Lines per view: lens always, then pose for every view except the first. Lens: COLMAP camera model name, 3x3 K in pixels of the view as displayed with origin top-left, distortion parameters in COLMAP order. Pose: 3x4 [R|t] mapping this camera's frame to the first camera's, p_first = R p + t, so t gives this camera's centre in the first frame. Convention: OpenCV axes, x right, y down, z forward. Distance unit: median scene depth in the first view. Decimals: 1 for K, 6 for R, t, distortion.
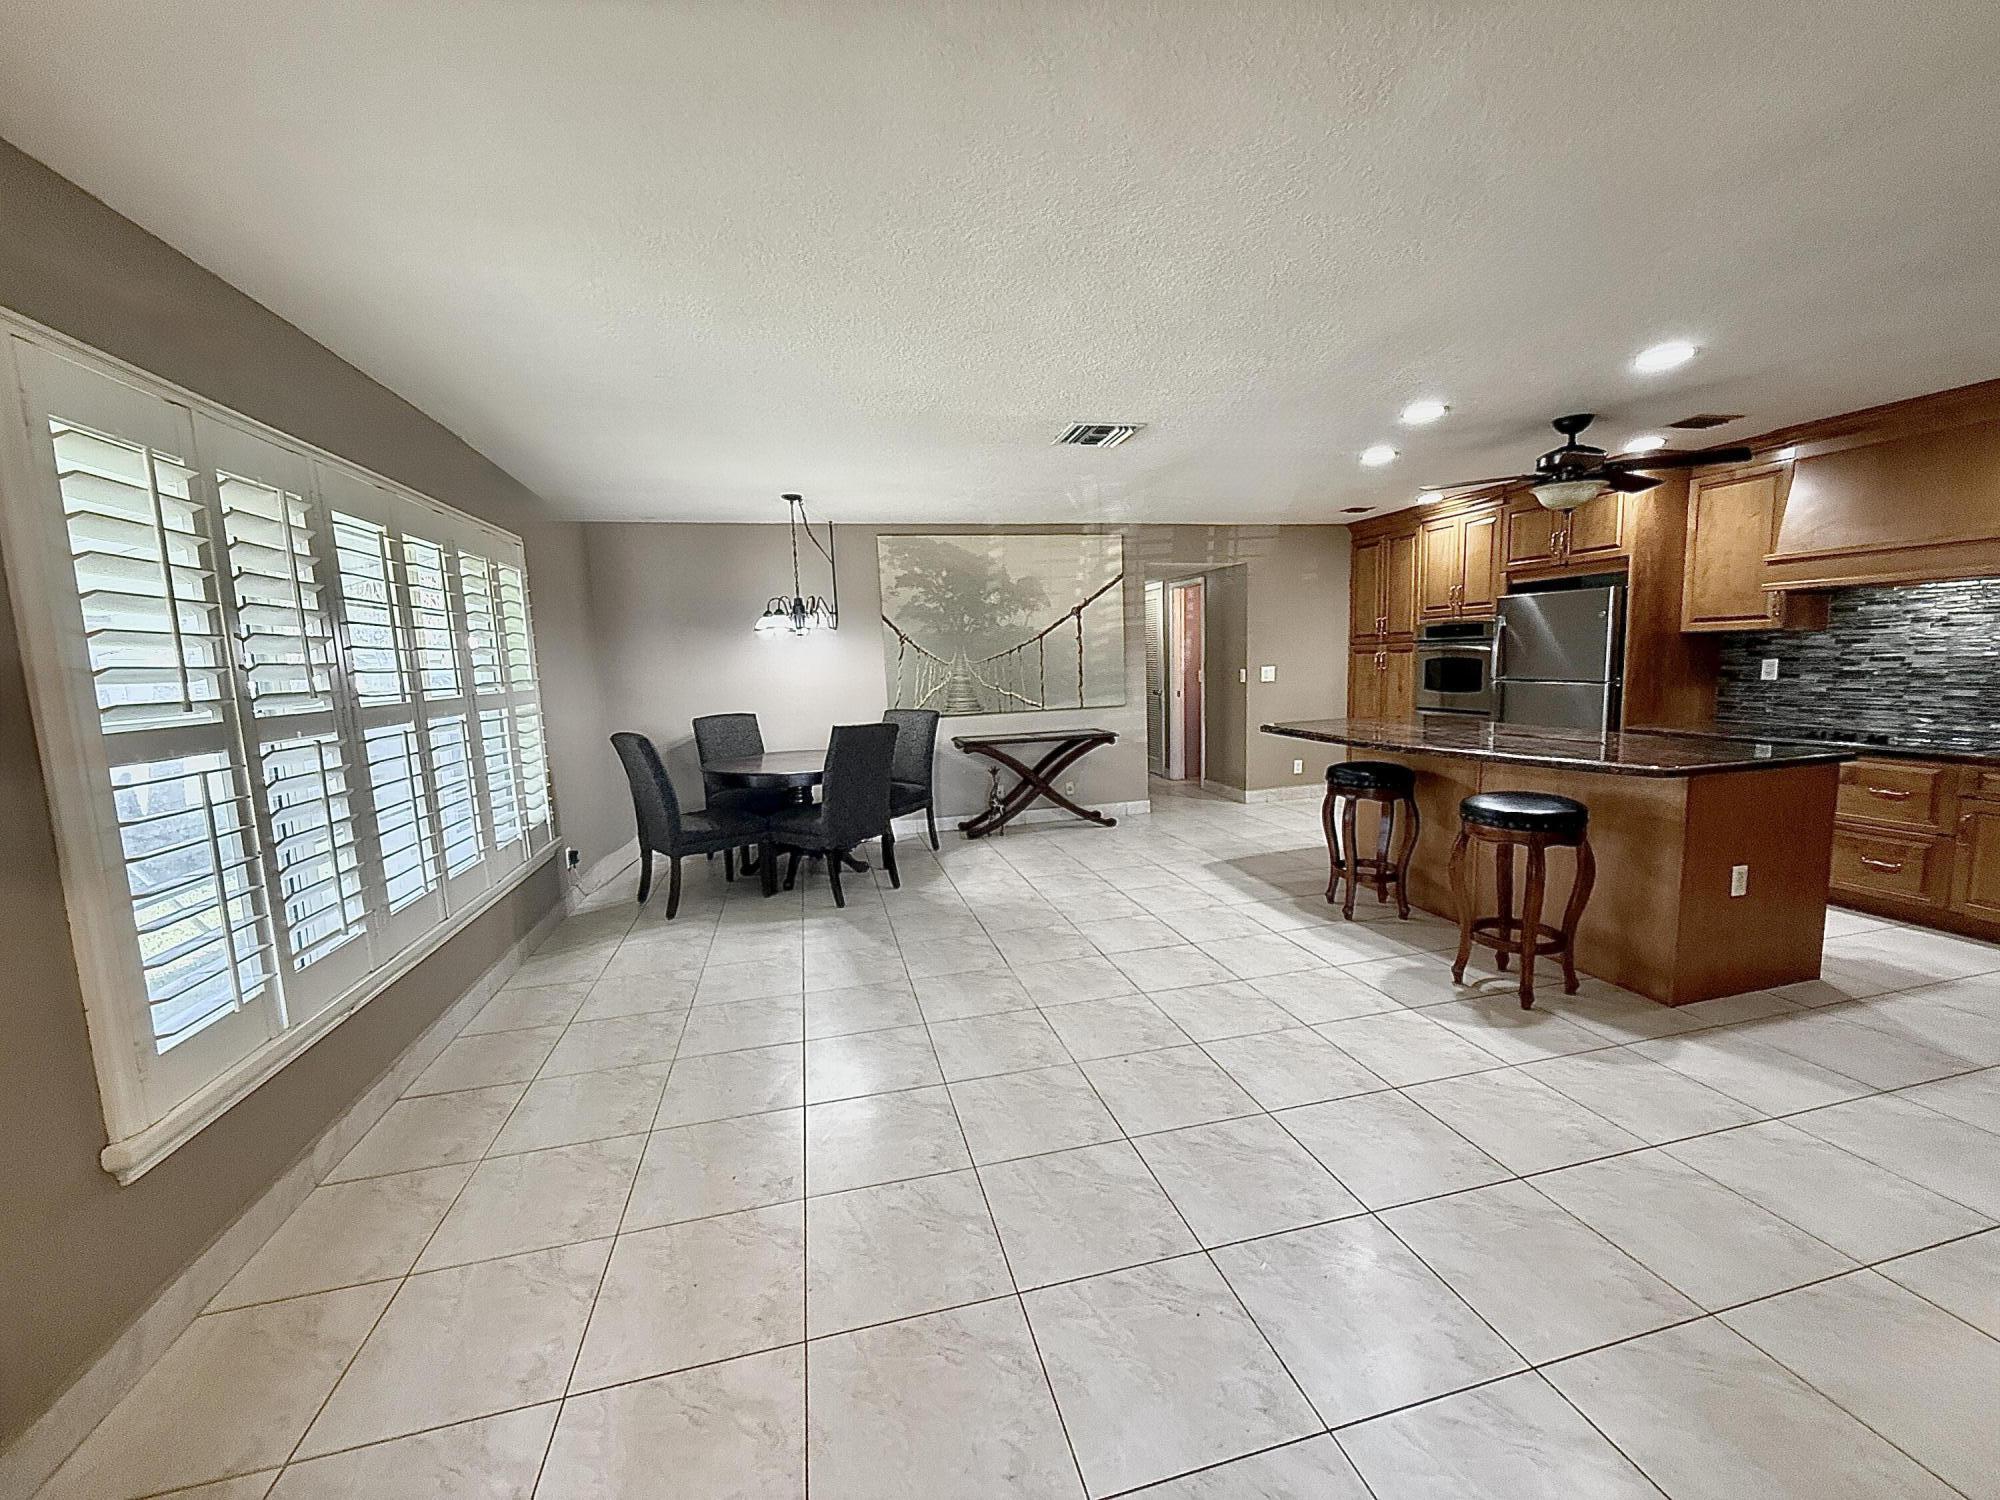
lens RADIAL K [[797.1, 0, 1002.9], [0, 797.1, 750.7], [0, 0, 1]] dist [0.000853, -0.000093]
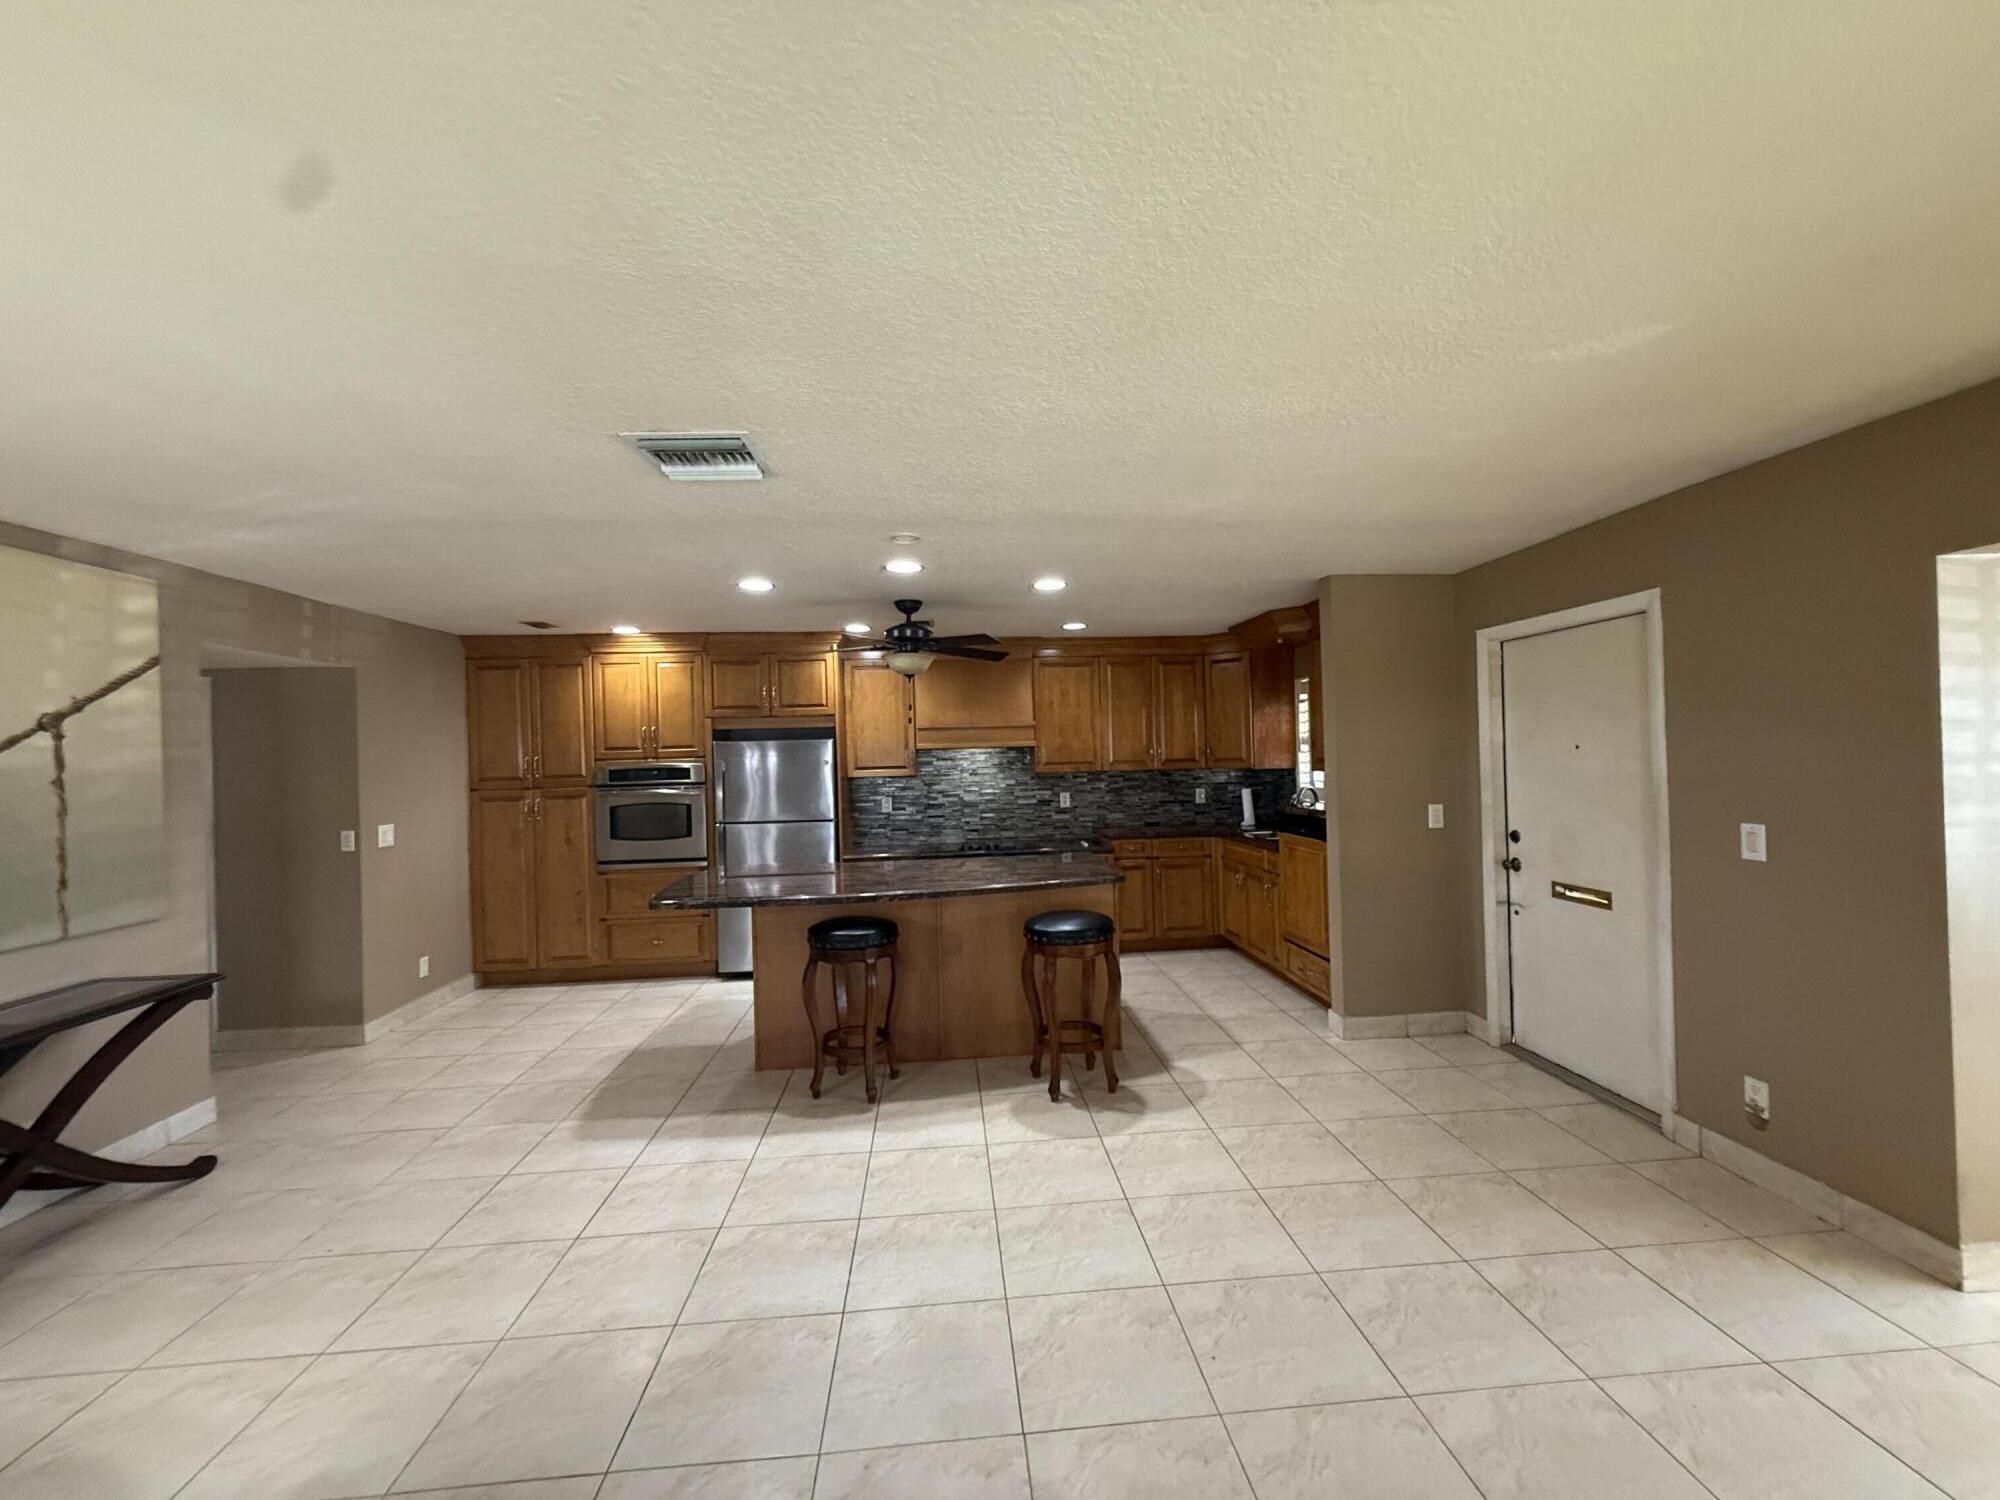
lens RADIAL K [[797.1, 0, 1000.3], [0, 797.1, 754.7], [0, 0, 1]] dist [0.000853, -0.000093]
pose [[0.165183, 0.032457, 0.985729, -0.335467], [0.136810, 0.989042, -0.055492, -0.078445], [-0.976728, 0.144024, 0.158933, 0.539571]]
